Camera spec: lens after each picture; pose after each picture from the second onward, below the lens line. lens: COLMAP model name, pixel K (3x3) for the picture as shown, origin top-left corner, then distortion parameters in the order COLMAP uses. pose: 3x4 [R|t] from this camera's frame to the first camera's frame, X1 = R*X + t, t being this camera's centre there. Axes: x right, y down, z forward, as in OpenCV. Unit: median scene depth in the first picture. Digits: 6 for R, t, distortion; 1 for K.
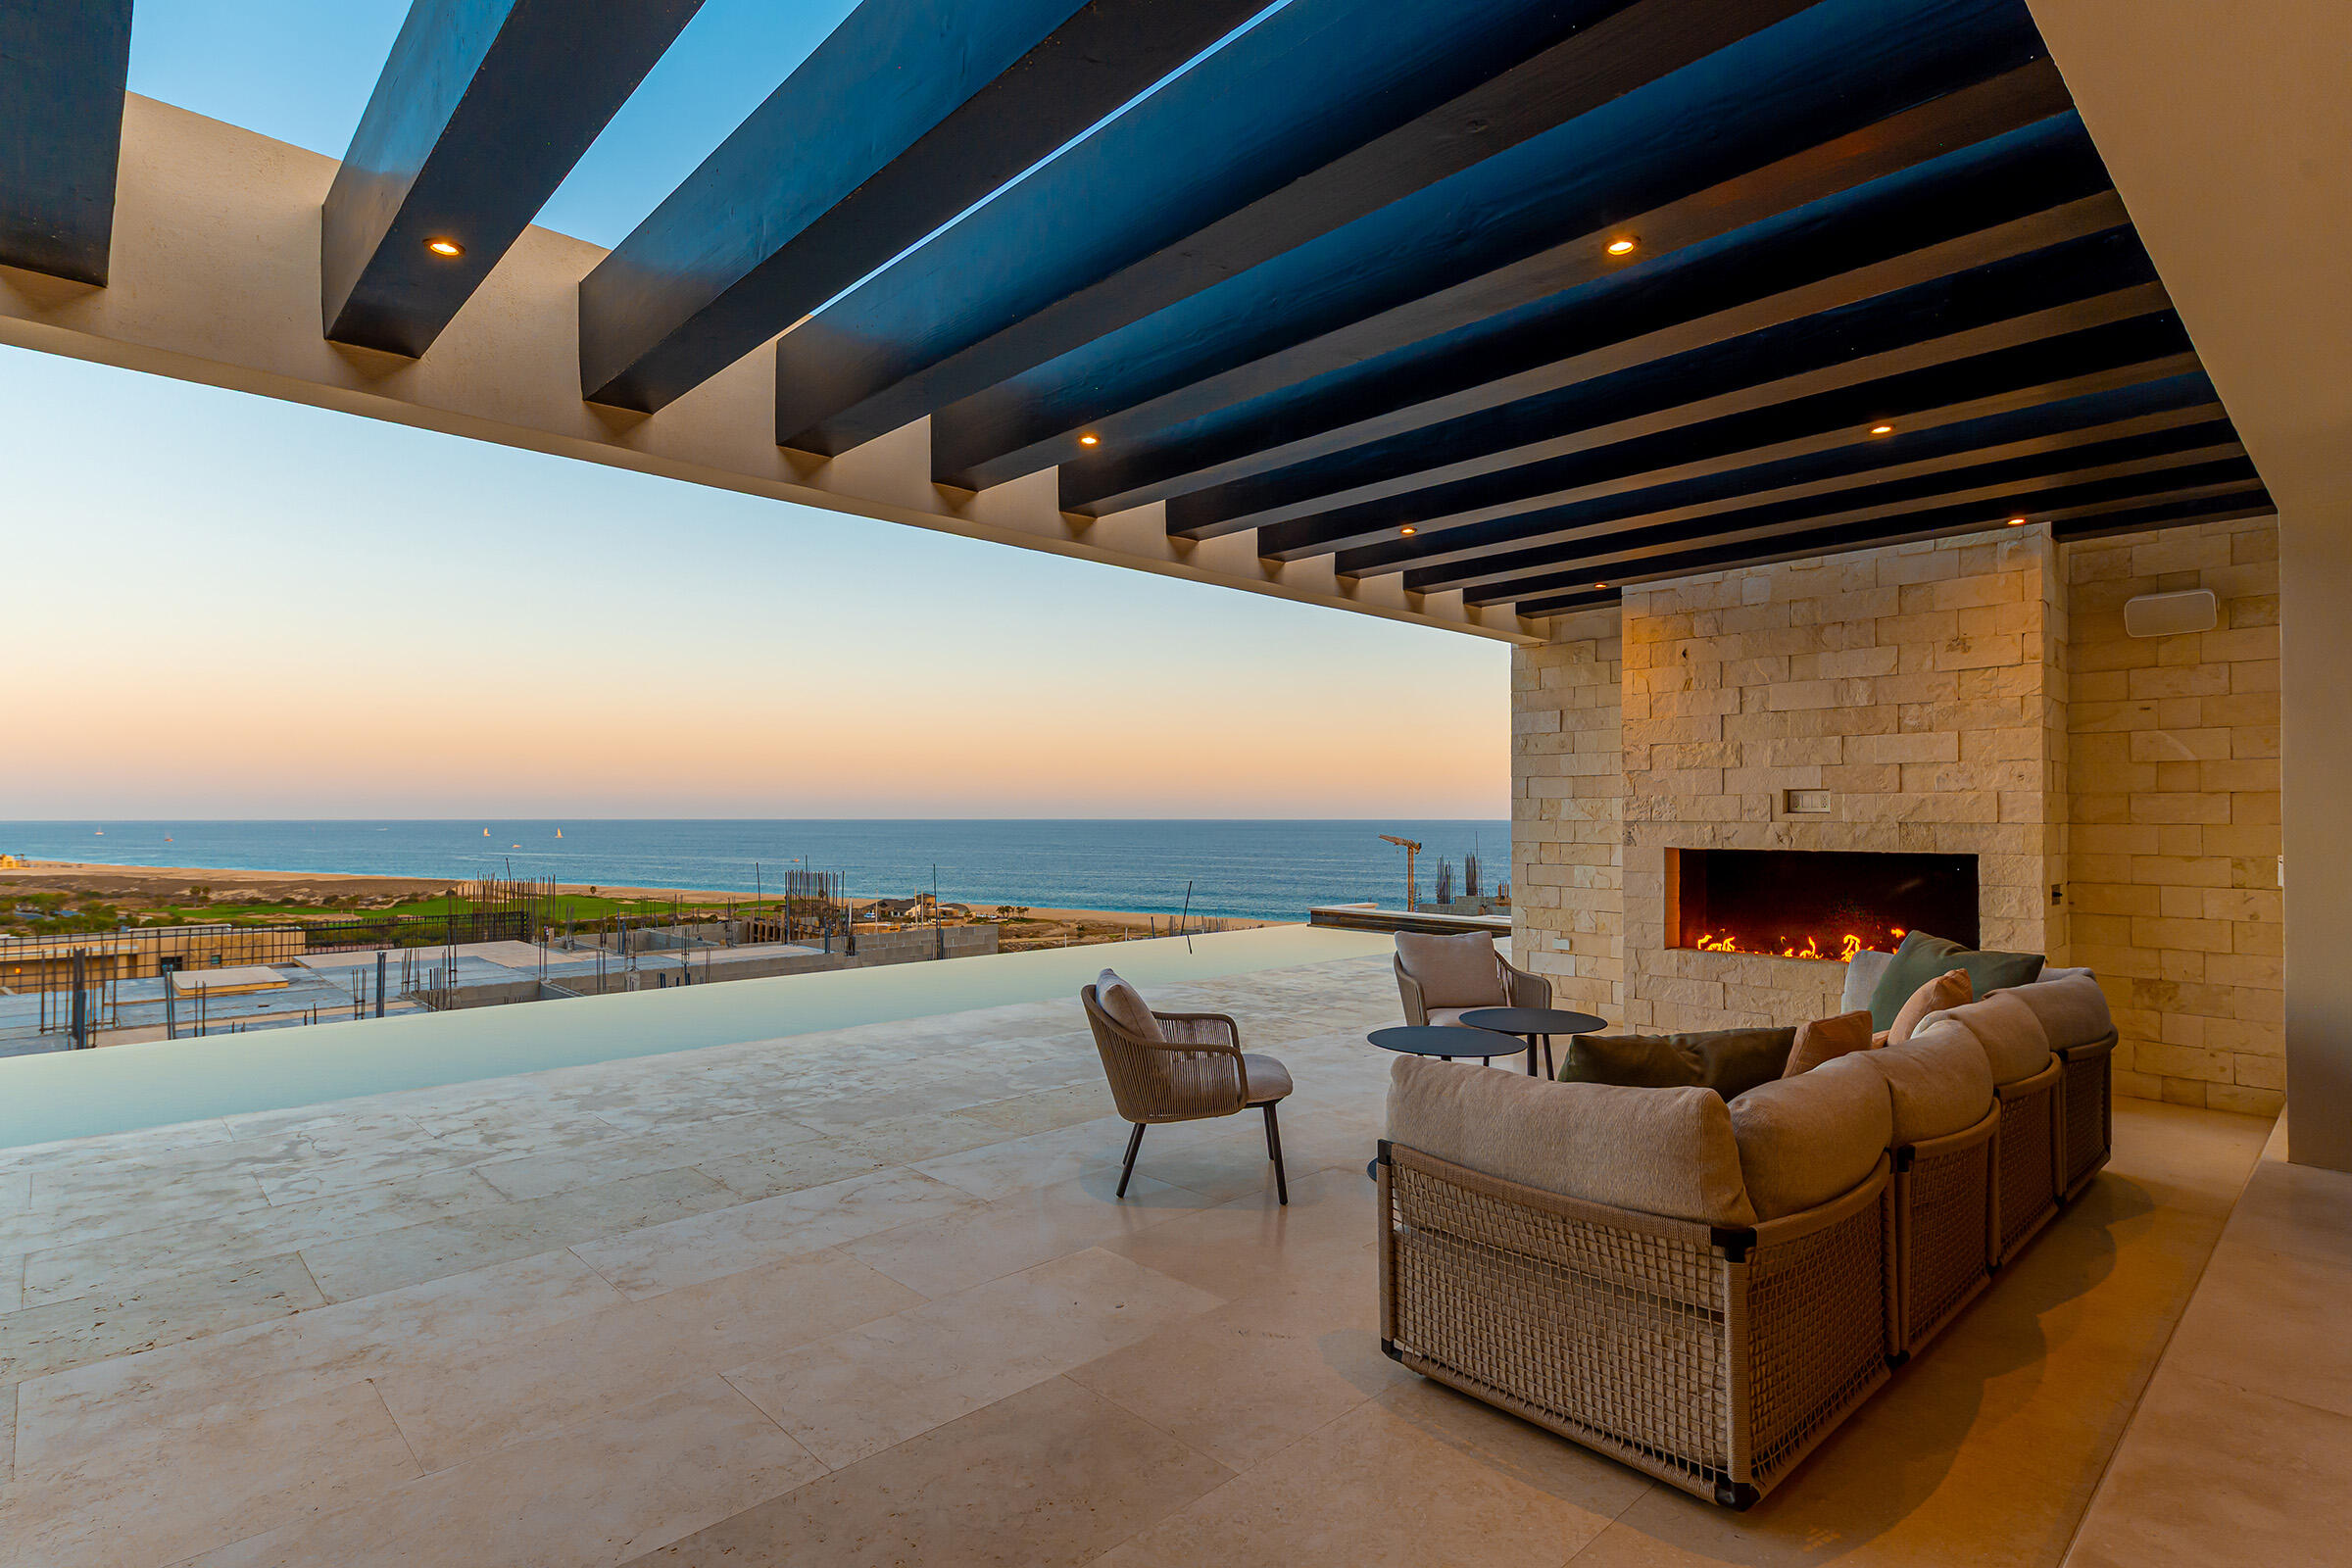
lens RADIAL K [[1170.7, 0, 1175.0], [0, 1170.7, 809.8], [0, 0, 1]] dist [0.033642, 0.000251]
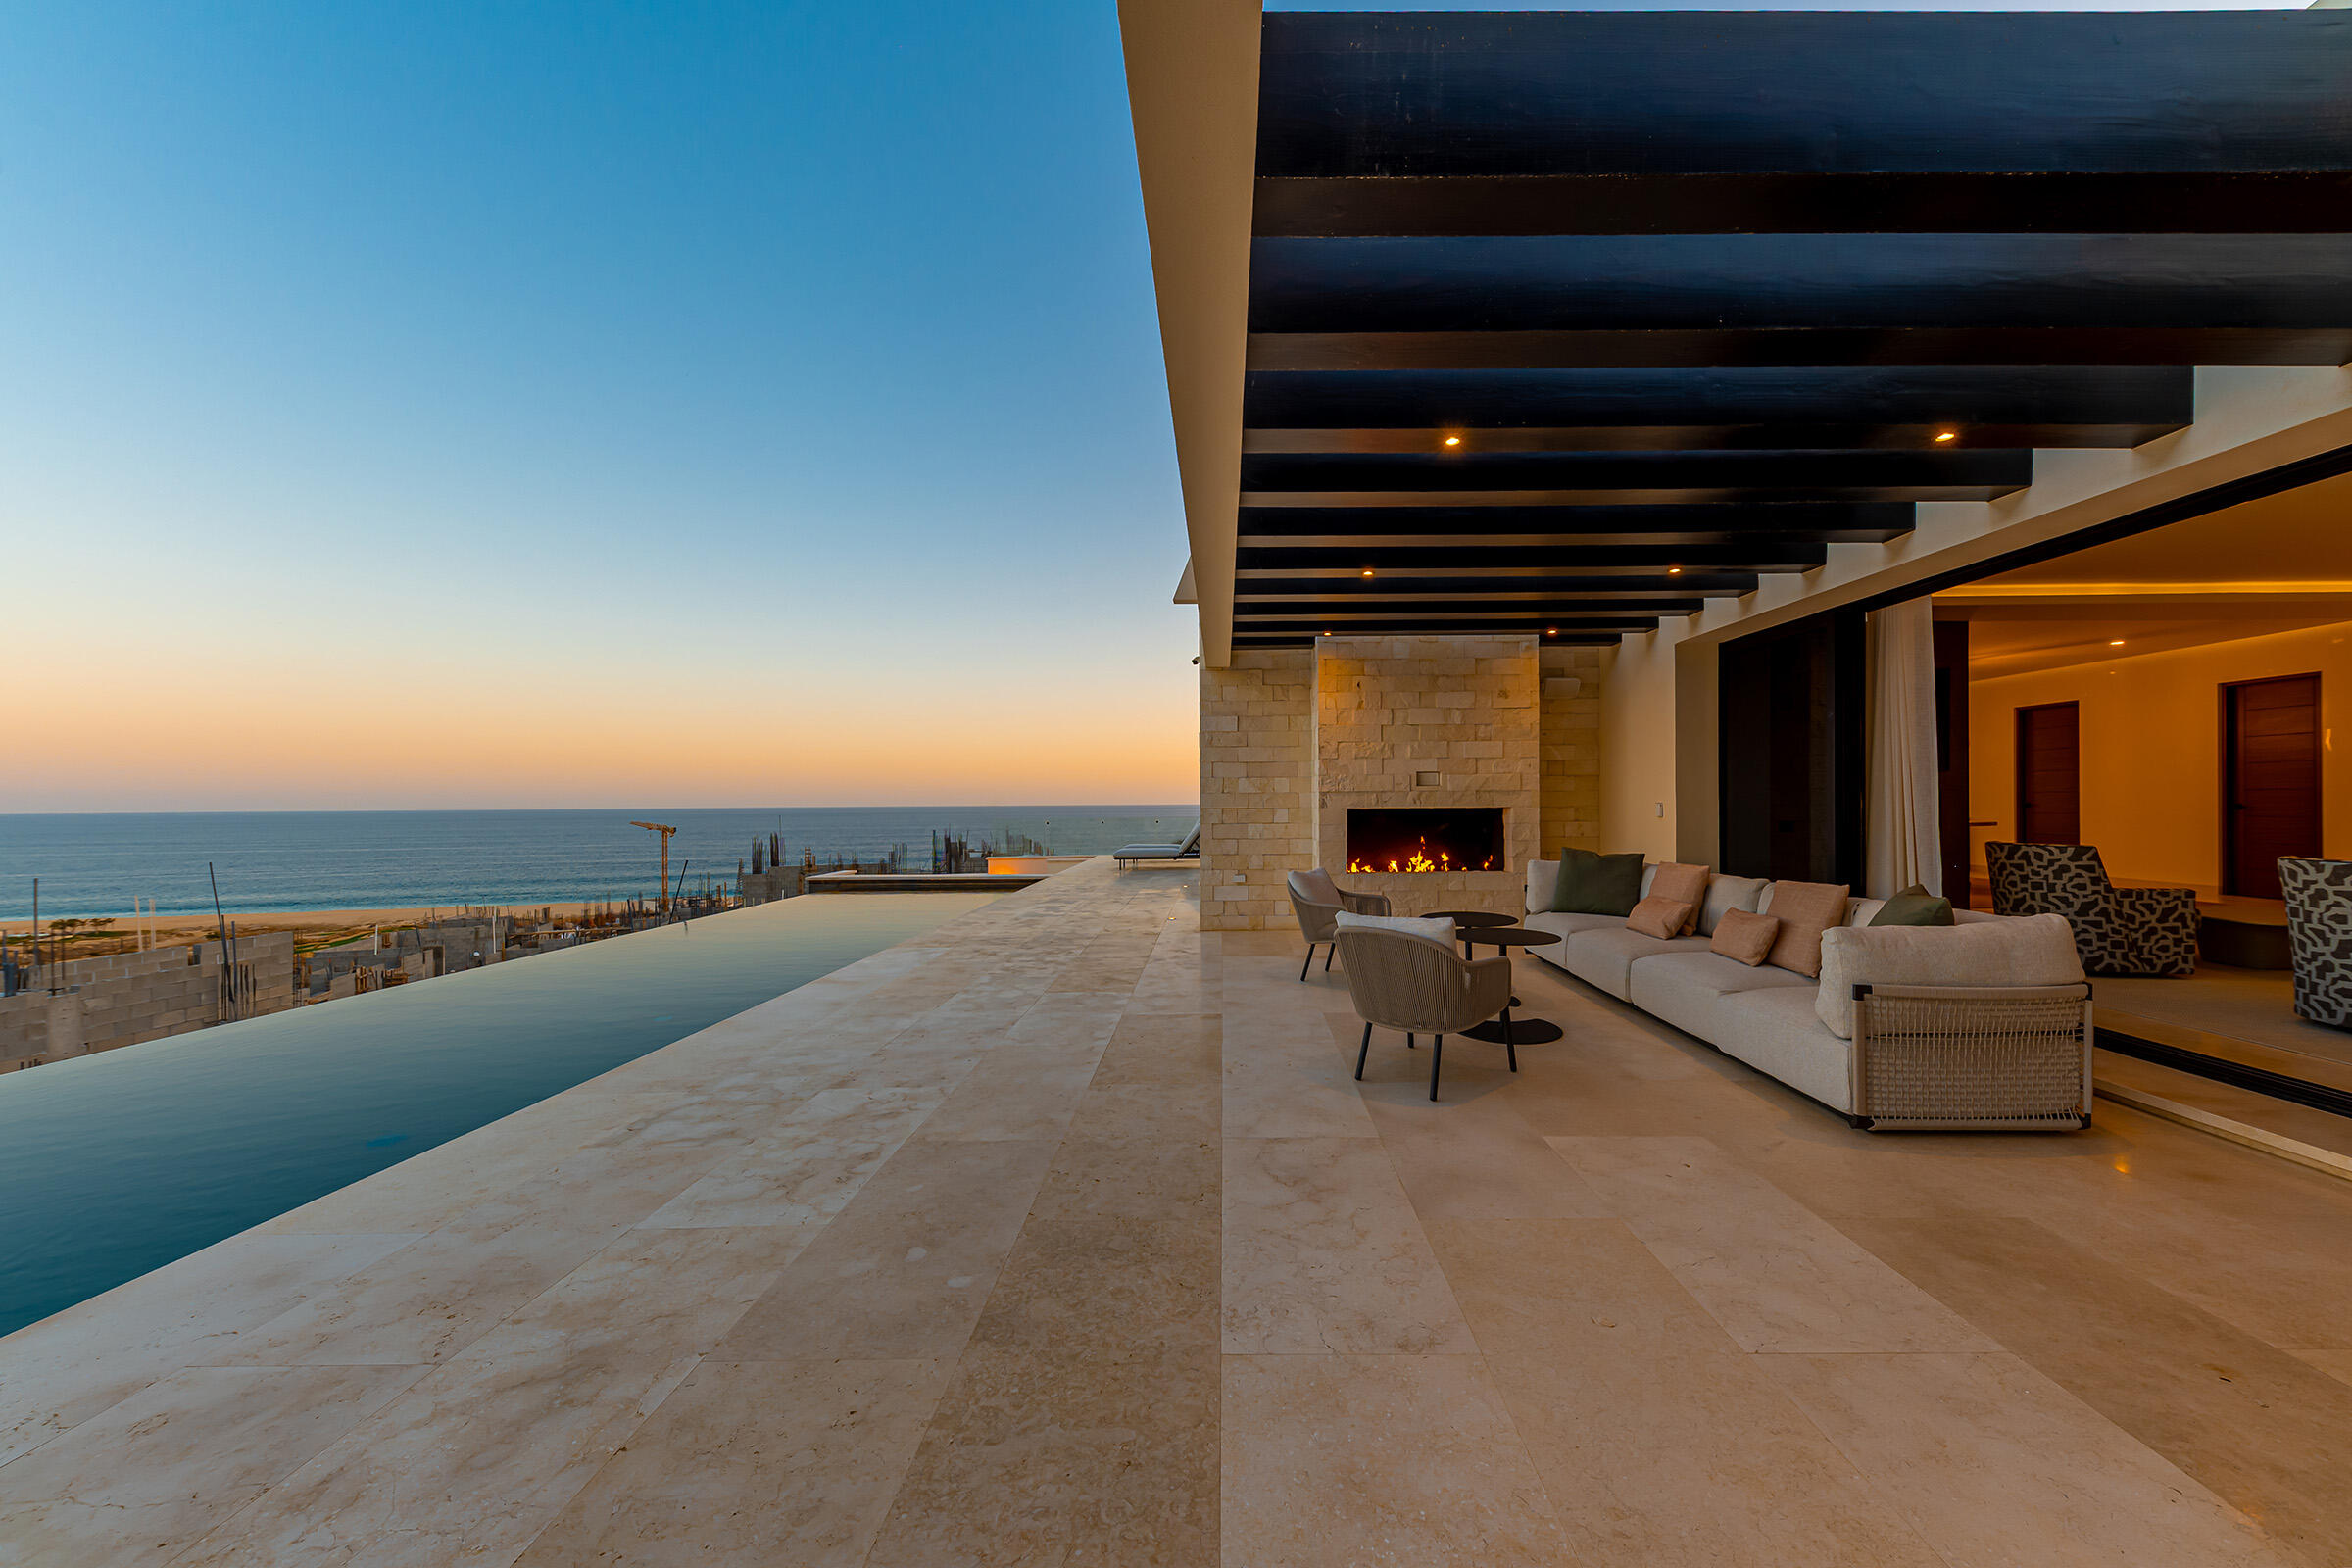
lens RADIAL K [[836.6, 0, 1184.8], [0, 836.6, 804.7], [0, 0, 1]] dist [0.010019, -0.000306]
pose [[0.688809, -0.007798, 0.724901, -0.563111], [0.004279, 0.999968, 0.006691, 0.019840], [-0.724931, -0.001507, 0.688820, 0.418016]]
